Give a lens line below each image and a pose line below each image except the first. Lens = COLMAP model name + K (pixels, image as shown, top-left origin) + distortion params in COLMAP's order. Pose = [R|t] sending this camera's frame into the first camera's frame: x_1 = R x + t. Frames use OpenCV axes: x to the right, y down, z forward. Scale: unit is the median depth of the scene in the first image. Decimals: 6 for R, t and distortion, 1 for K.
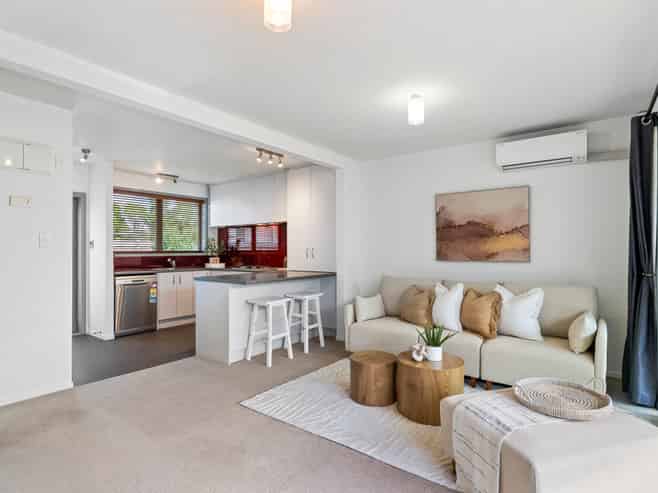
lens RADIAL K [[367.0, 0, 331.4], [0, 367.0, 236.2], [0, 0, 1]] dist [0.005434, 0.000332]
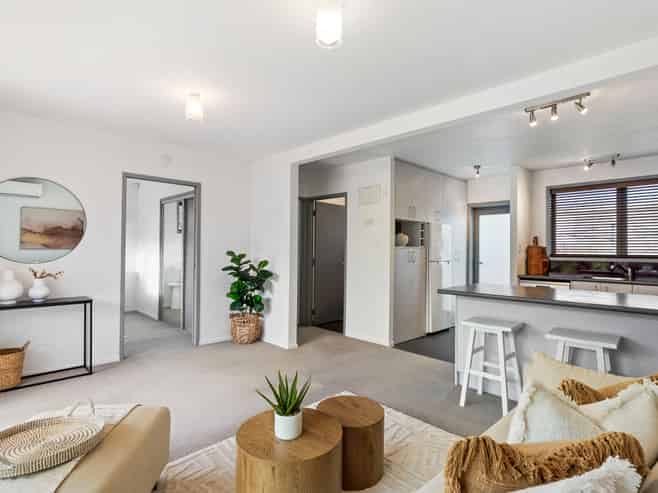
lens RADIAL K [[367.0, 0, 331.4], [0, 367.0, 236.2], [0, 0, 1]] dist [0.005434, 0.000332]
pose [[-0.172034, -0.035679, -0.984445, 0.545055], [0.023731, 0.998904, -0.040350, 0.023485], [0.984805, -0.030303, -0.170999, 0.737629]]
